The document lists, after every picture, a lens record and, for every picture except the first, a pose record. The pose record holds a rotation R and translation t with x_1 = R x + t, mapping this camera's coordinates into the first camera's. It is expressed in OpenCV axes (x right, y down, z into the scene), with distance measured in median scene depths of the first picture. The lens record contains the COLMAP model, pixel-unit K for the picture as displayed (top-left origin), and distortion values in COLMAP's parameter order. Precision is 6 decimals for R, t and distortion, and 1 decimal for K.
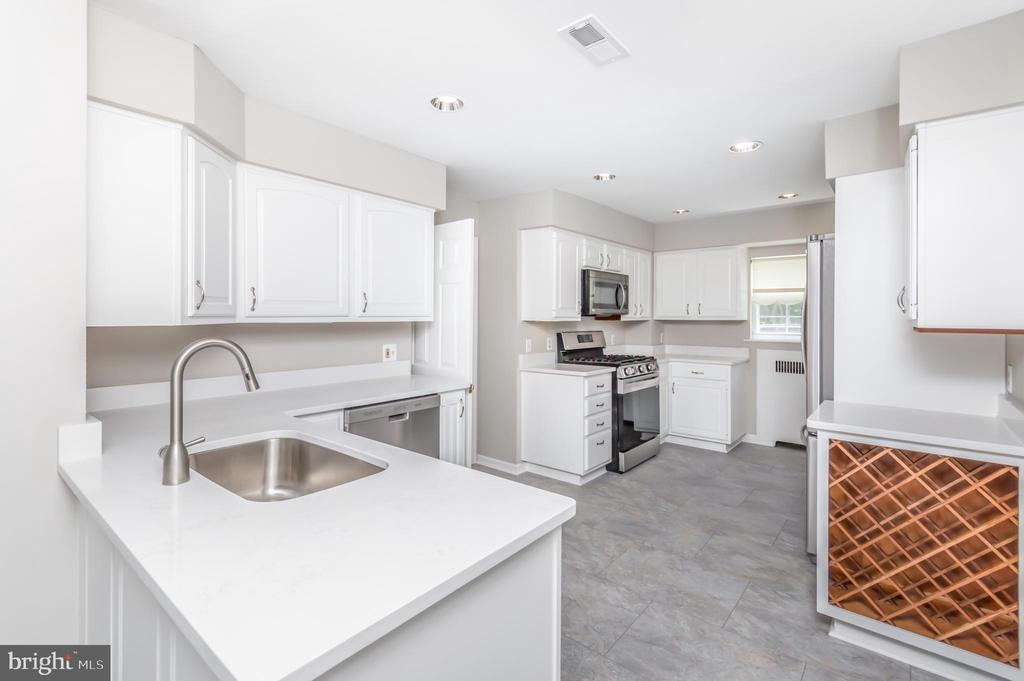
lens RADIAL K [[464.9, 0, 510.8], [0, 464.9, 315.5], [0, 0, 1]] dist [0.042258, 0.000037]
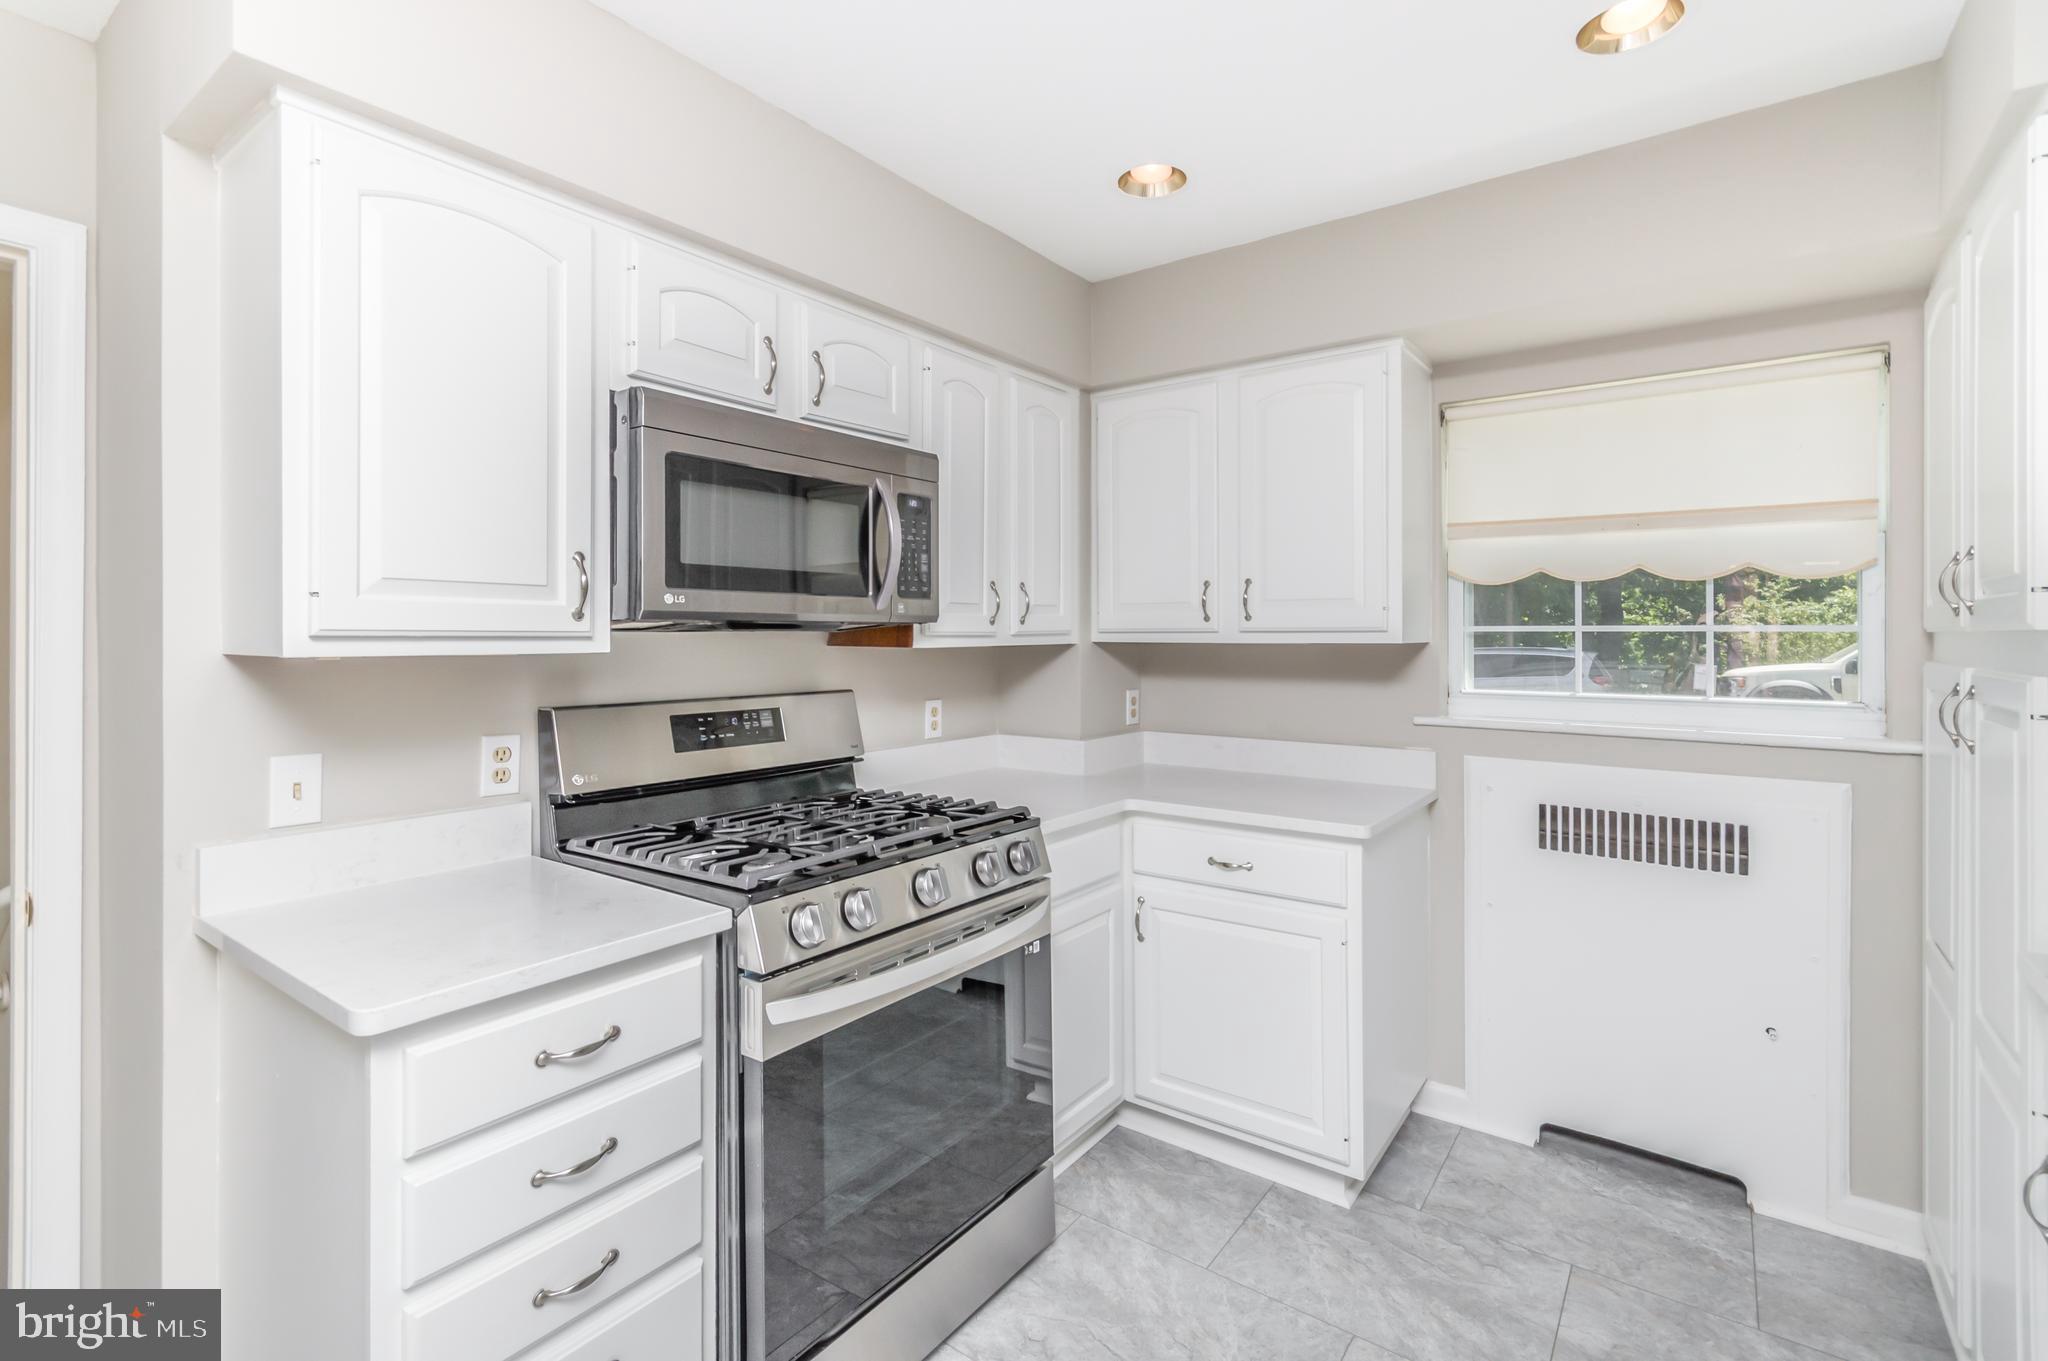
lens RADIAL K [[929.8, 0, 1021.6], [0, 929.8, 630.5], [0, 0, 1]] dist [0.042258, 0.000037]
pose [[0.998513, -0.006053, 0.054179, 0.264840], [0.006167, 0.999979, -0.001927, 0.003478], [-0.054166, 0.002258, 0.998529, 0.524135]]
